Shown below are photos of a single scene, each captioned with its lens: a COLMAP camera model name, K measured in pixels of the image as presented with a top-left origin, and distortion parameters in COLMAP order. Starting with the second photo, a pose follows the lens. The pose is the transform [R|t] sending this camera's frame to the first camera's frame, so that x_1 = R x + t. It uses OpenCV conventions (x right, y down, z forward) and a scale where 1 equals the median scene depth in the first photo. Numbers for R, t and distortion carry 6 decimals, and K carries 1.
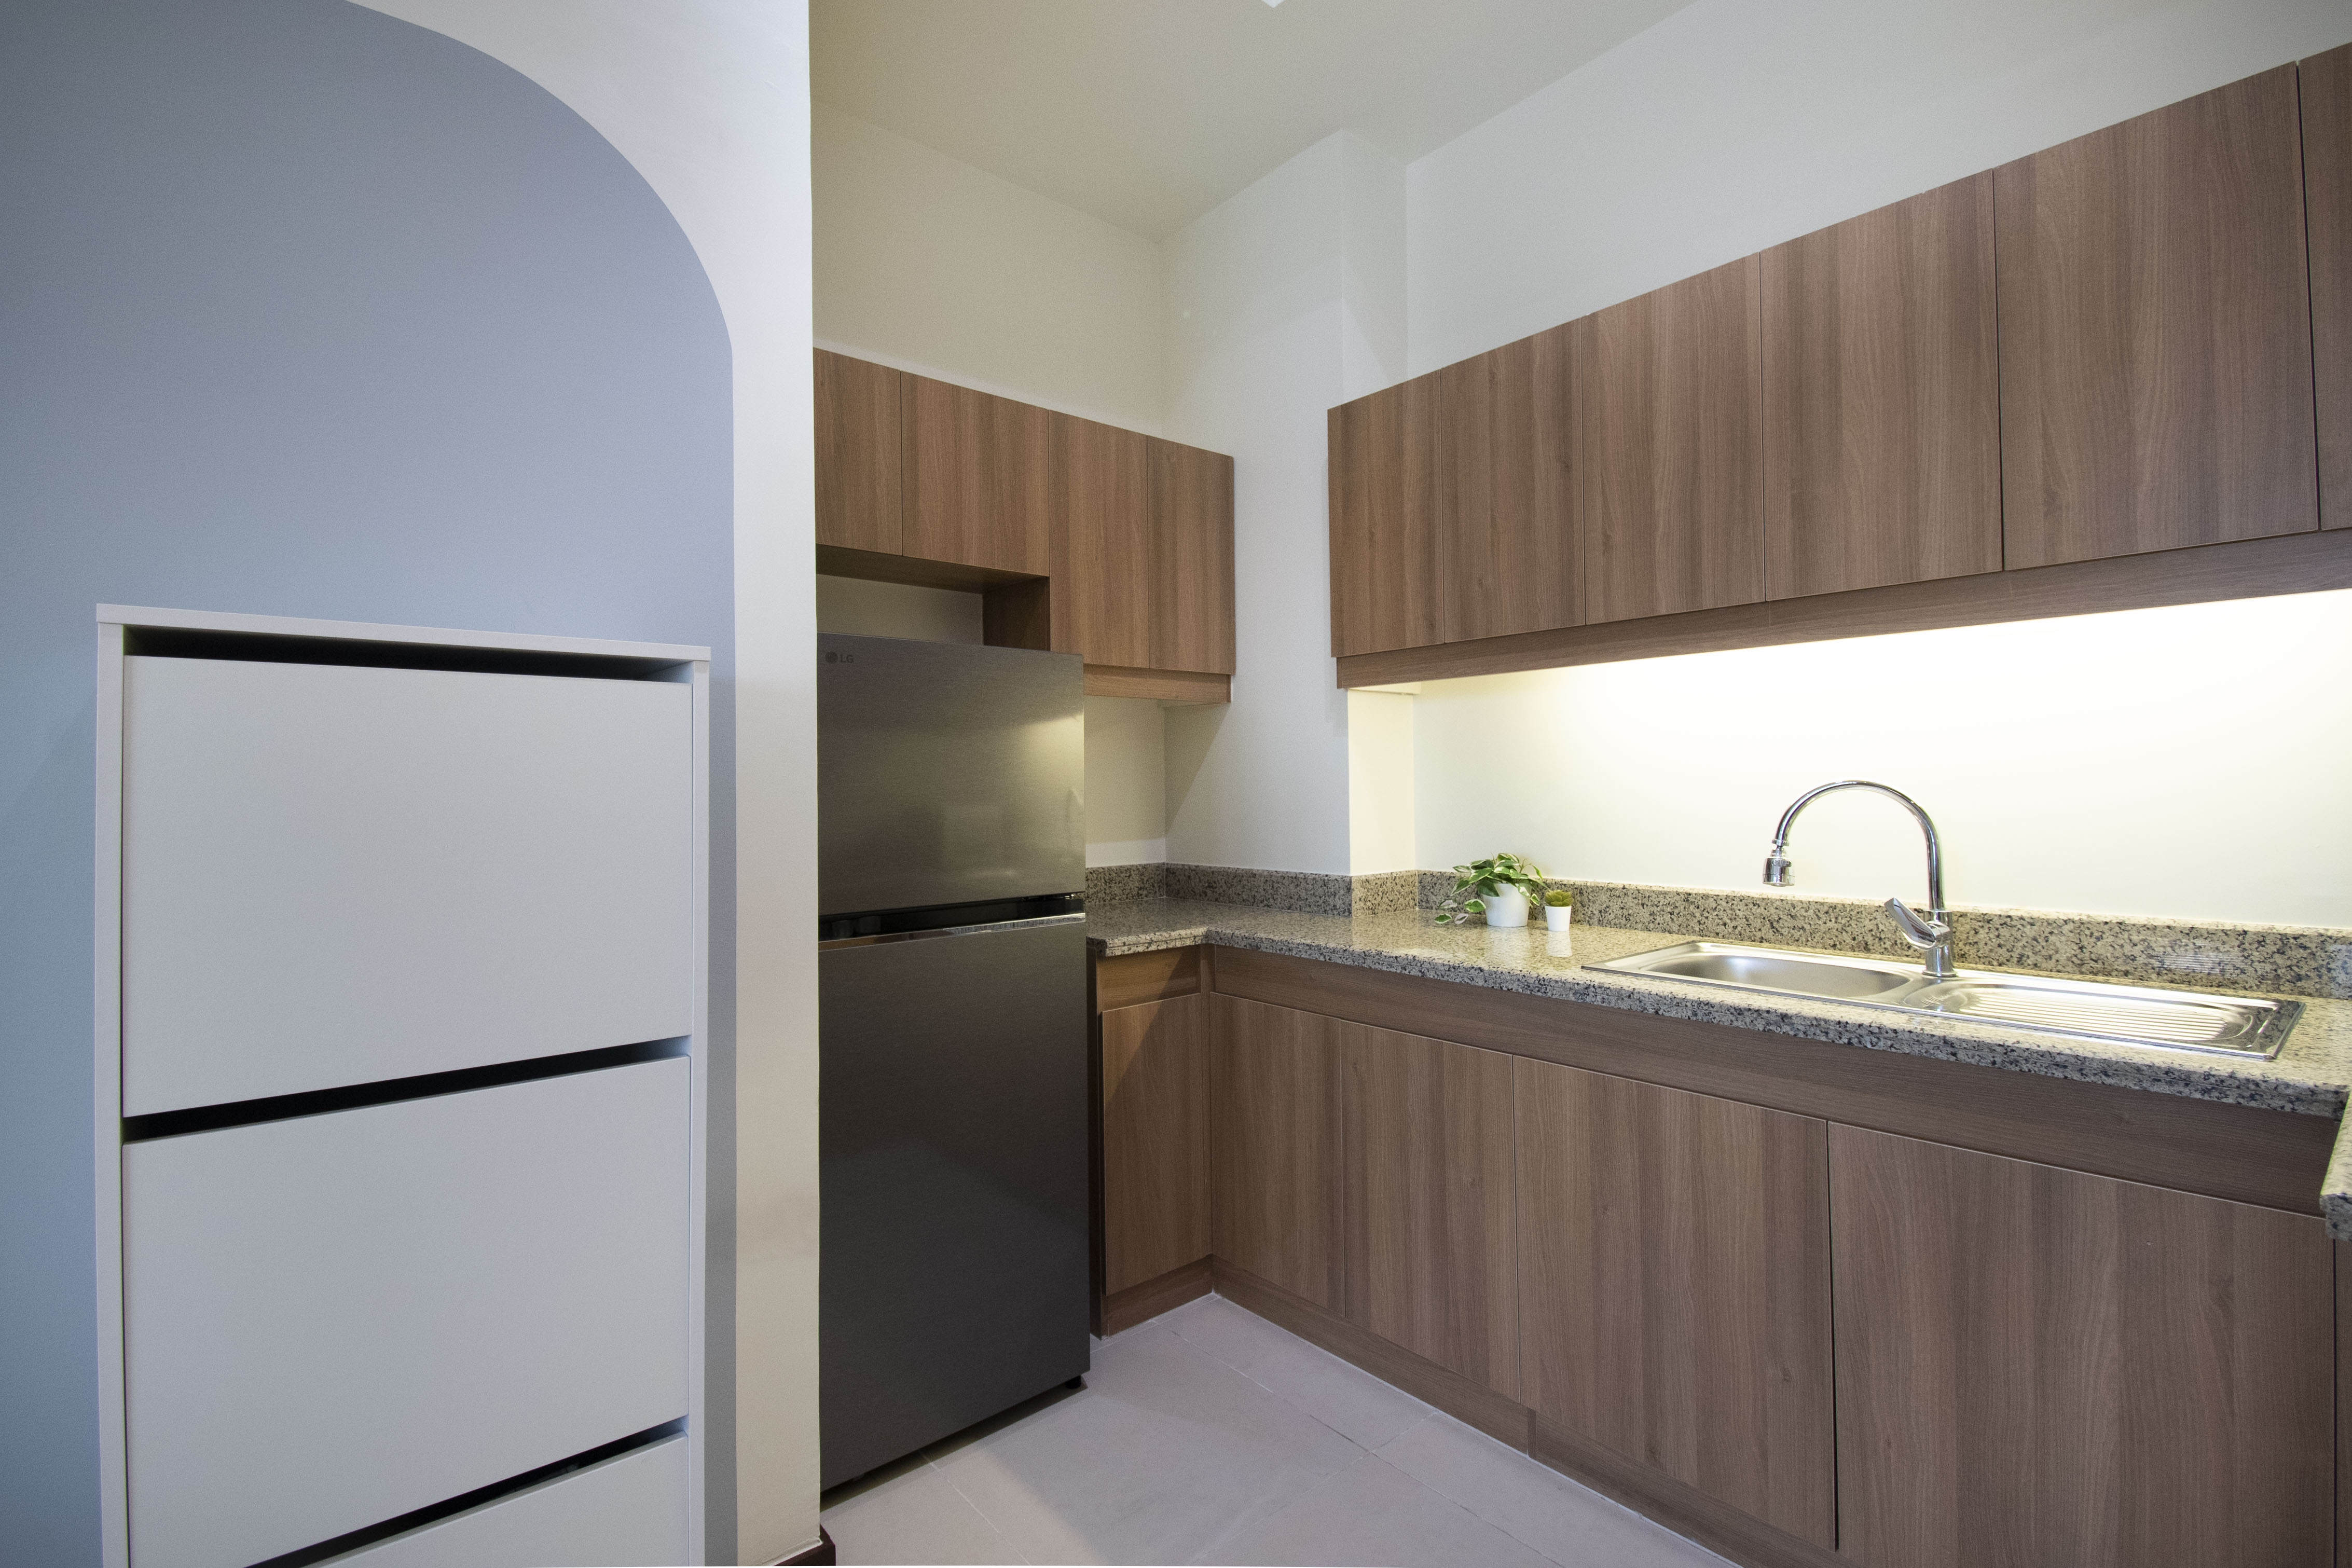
lens RADIAL K [[1065.6, 0, 1185.5], [0, 1065.6, 773.5], [0, 0, 1]] dist [0.051067, -0.032568]
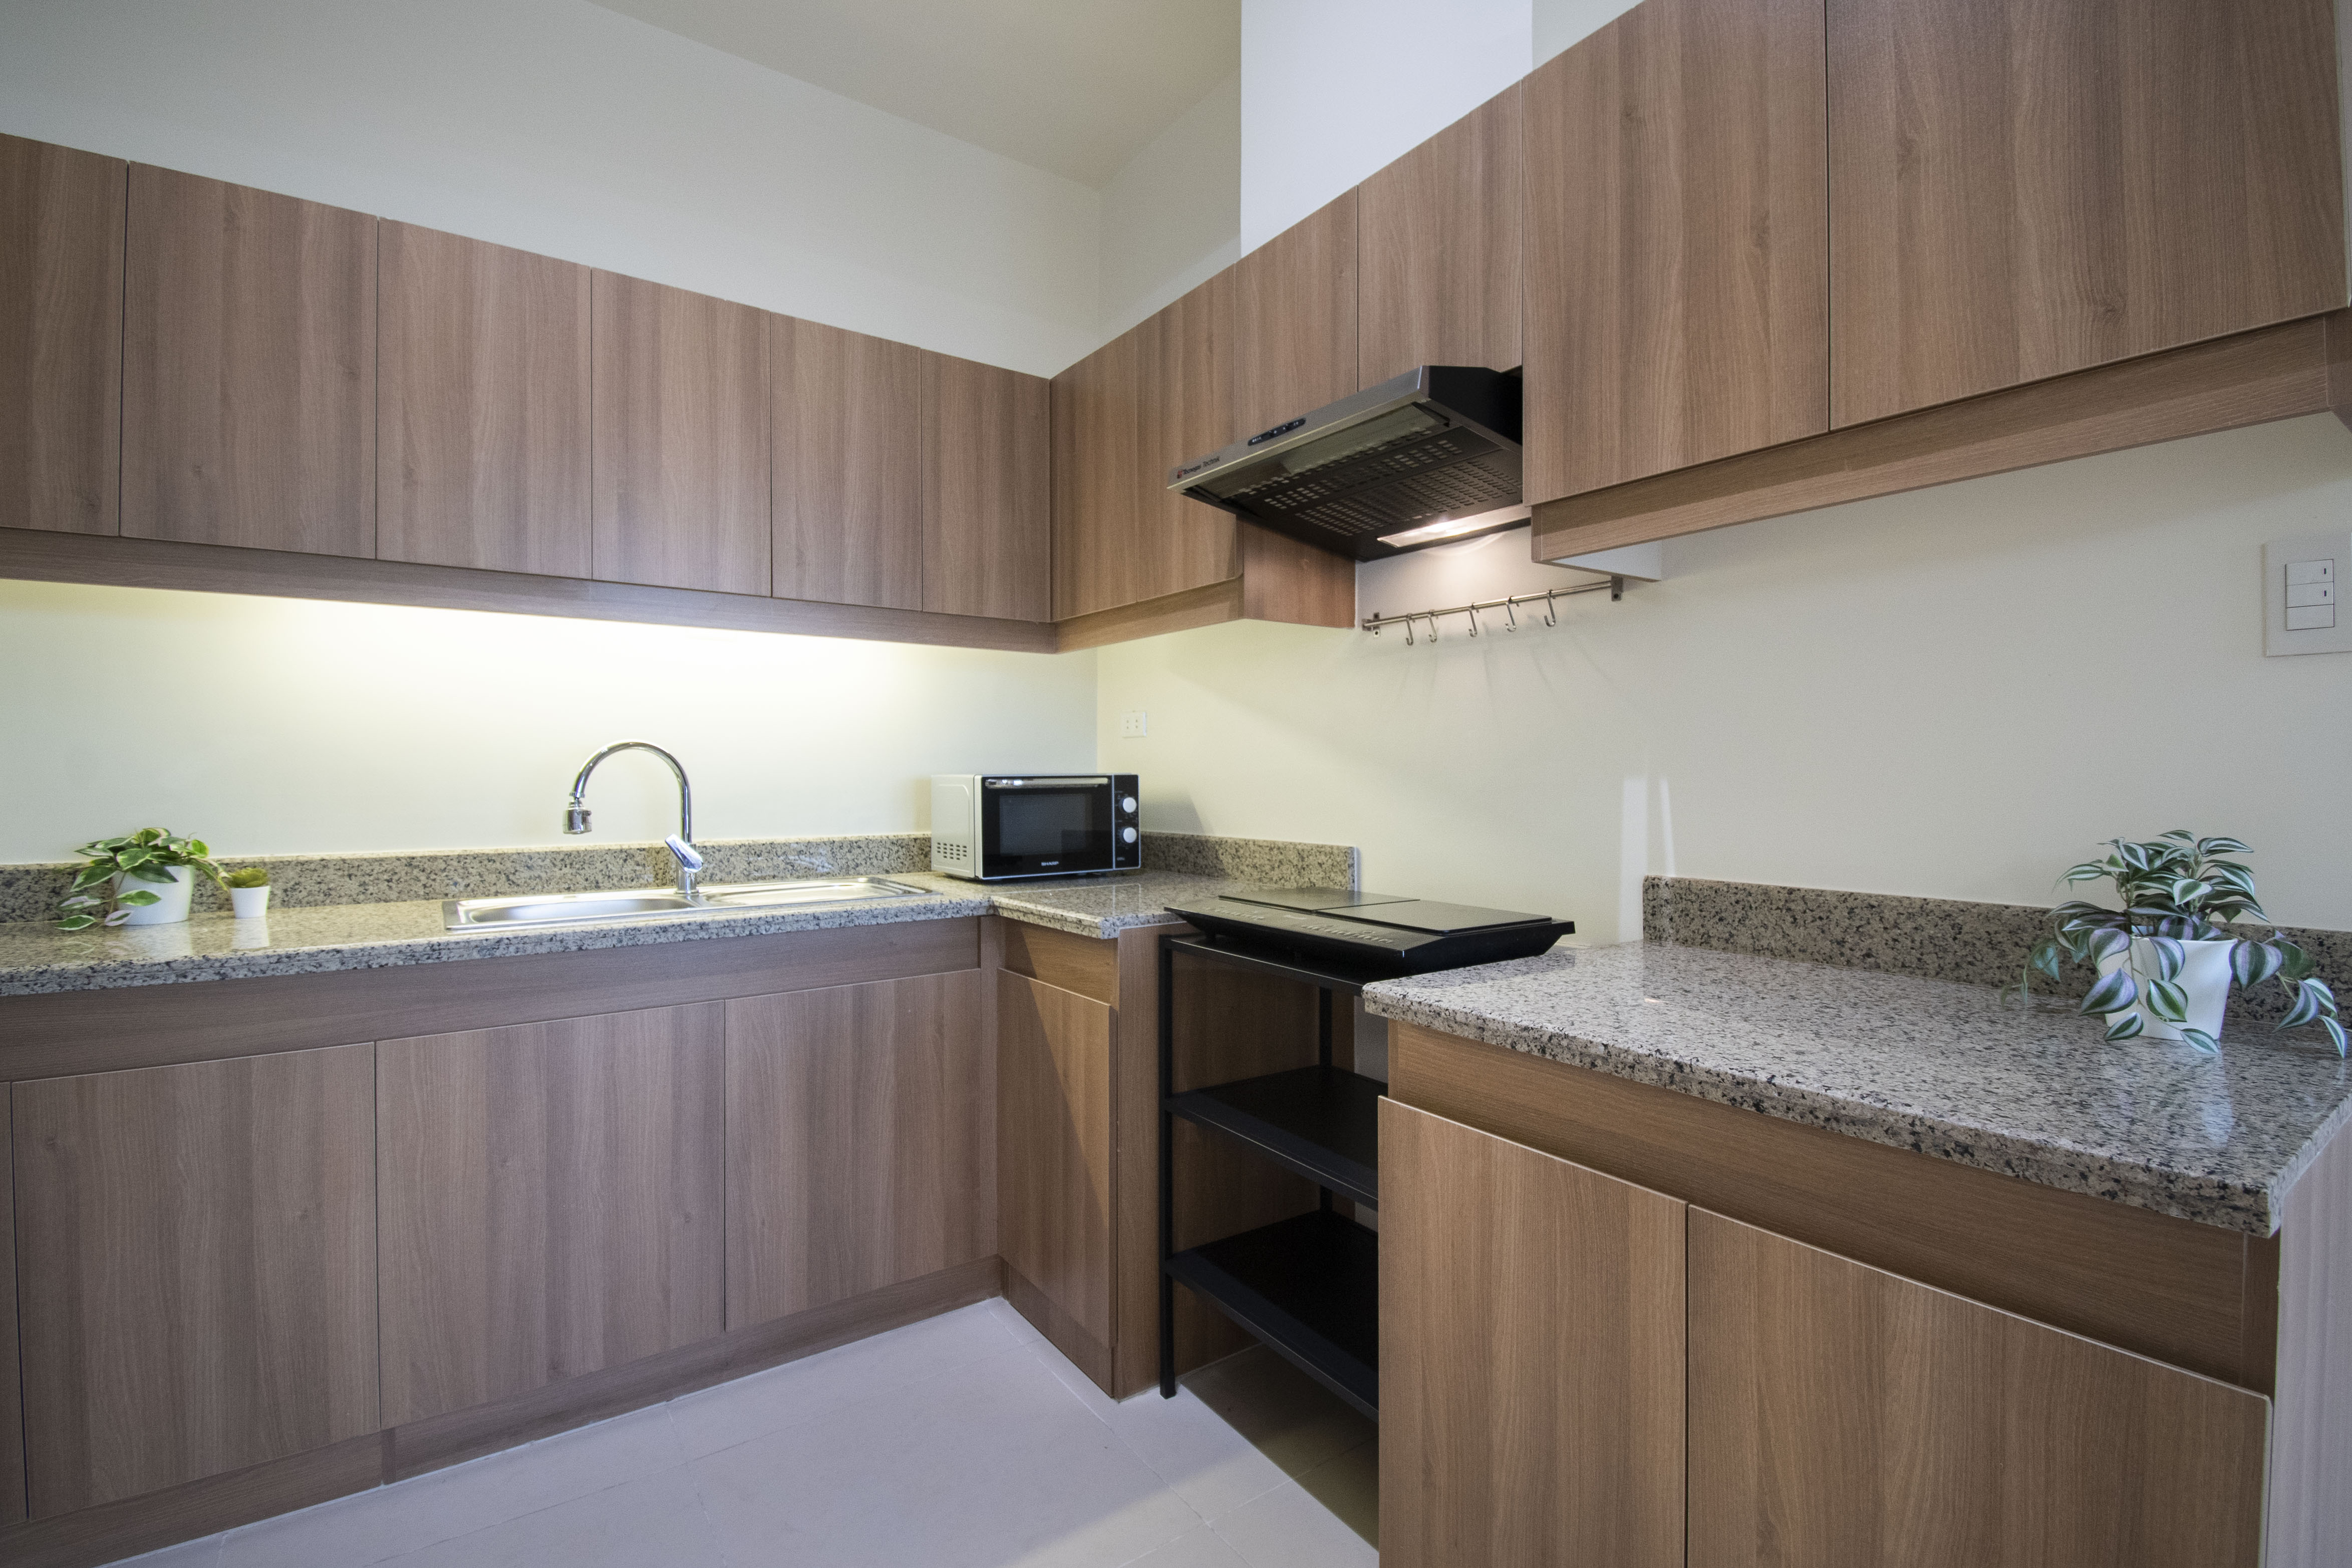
lens RADIAL K [[1065.6, 0, 1185.5], [0, 1065.6, 773.5], [0, 0, 1]] dist [0.051067, -0.032568]
pose [[0.109571, 0.011219, 0.993916, -0.517556], [-0.012546, 0.999872, -0.009903, 0.047080], [-0.993900, -0.011385, 0.109698, 0.261261]]
